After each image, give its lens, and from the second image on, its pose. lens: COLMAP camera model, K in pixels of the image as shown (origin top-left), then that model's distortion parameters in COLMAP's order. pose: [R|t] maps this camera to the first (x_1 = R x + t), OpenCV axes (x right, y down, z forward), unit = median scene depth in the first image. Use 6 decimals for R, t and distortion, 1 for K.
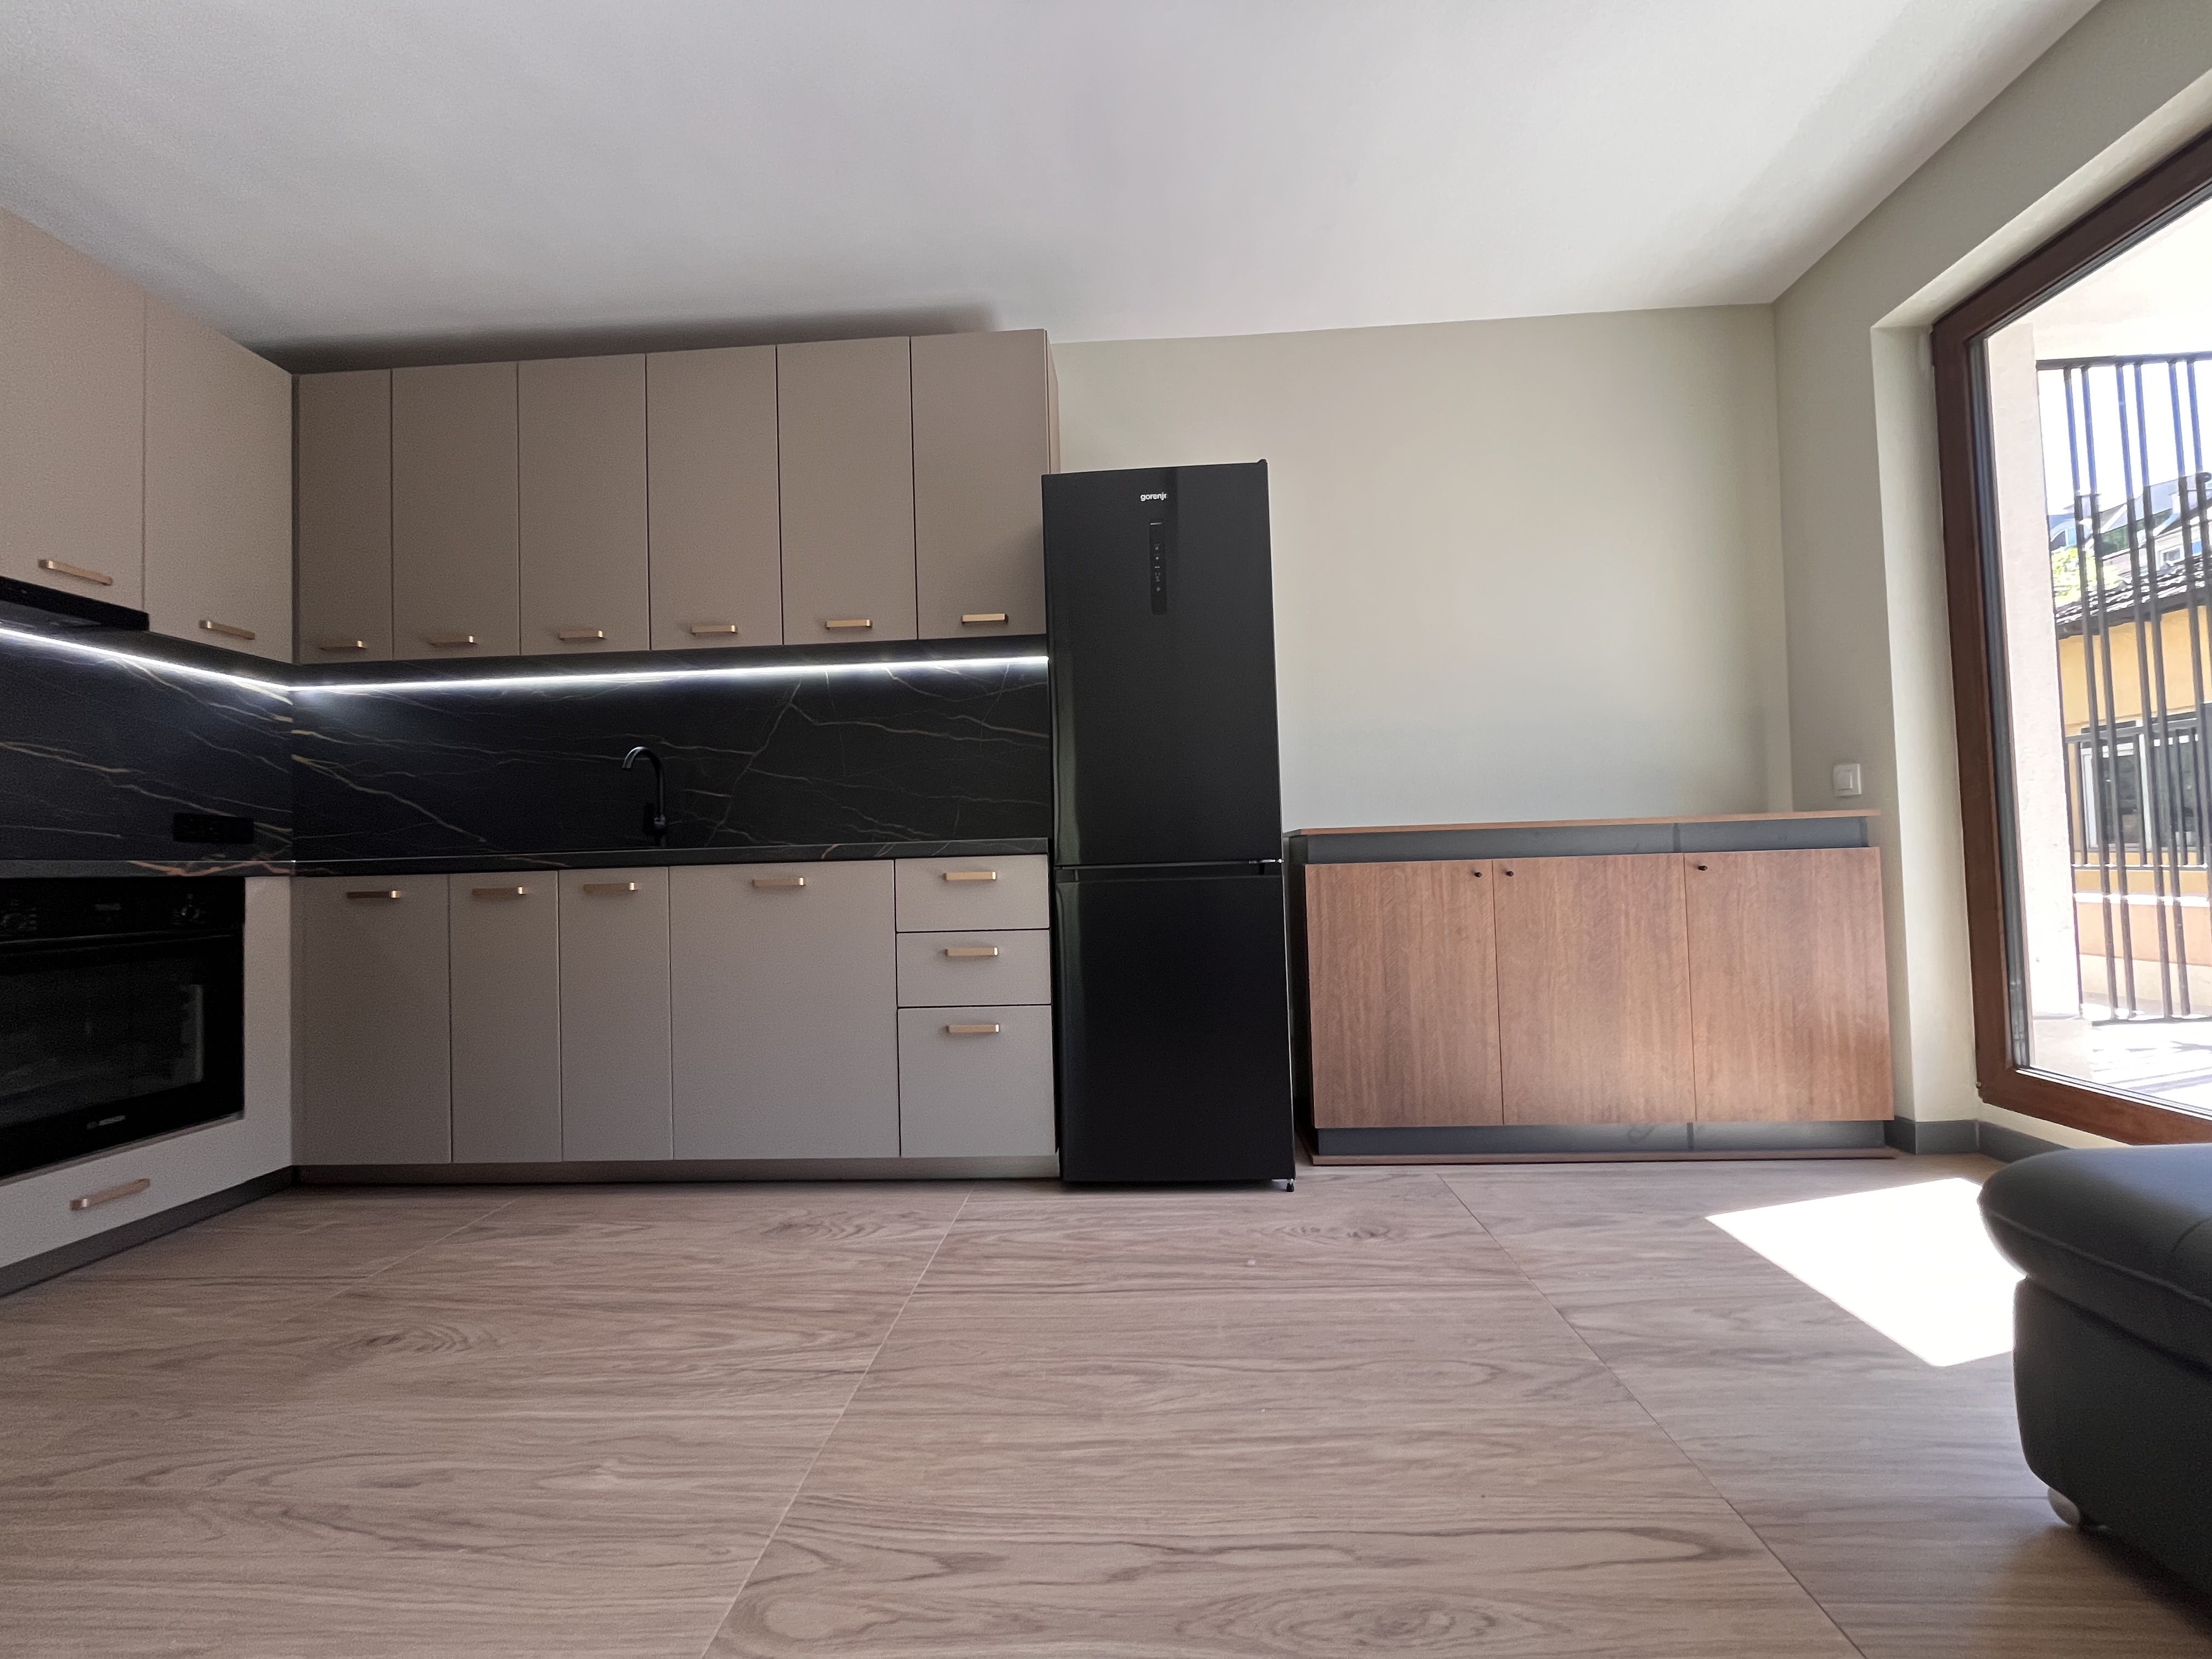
lens RADIAL K [[894.4, 0, 1115.2], [0, 894.4, 830.1], [0, 0, 1]] dist [-0.001000, 0.000109]
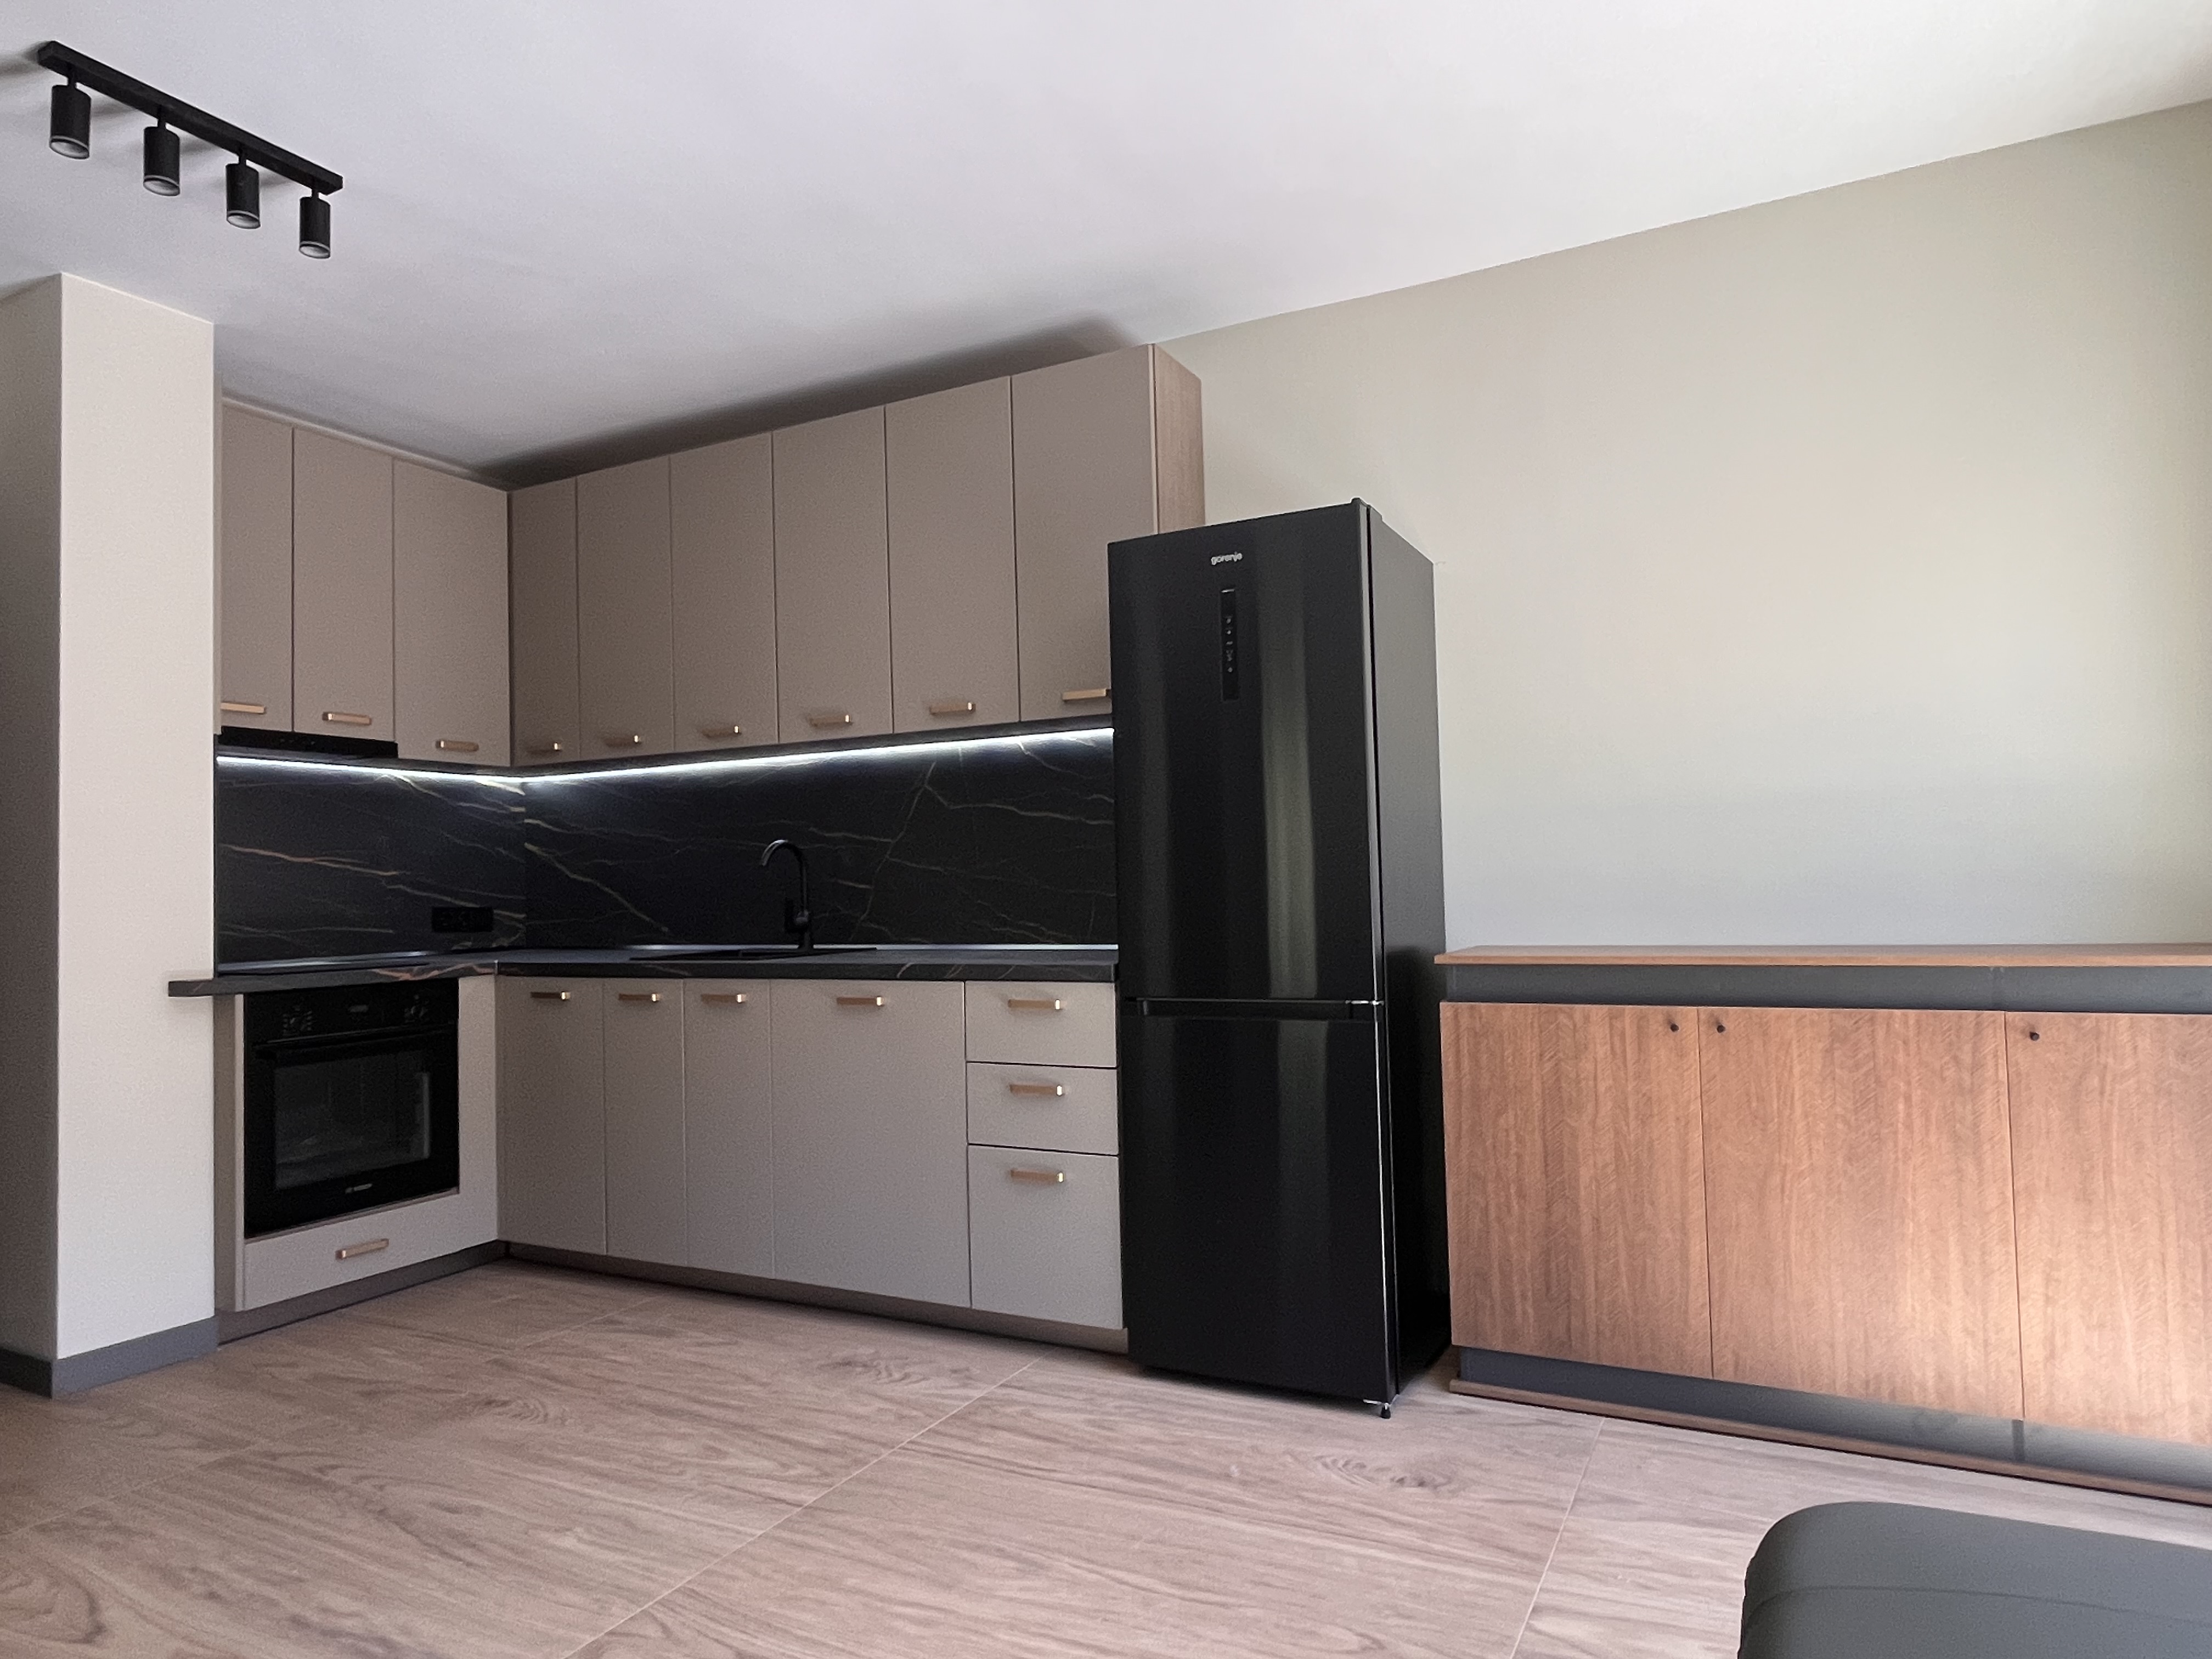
lens RADIAL K [[1334.6, 0, 1106.0], [0, 1334.6, 829.5], [0, 0, 1]] dist [0.007139, -0.010612]
pose [[0.909410, -0.011399, -0.415745, 0.455333], [0.013669, 0.999903, 0.002486, -0.124233], [0.415677, -0.007943, 0.909478, -0.181253]]
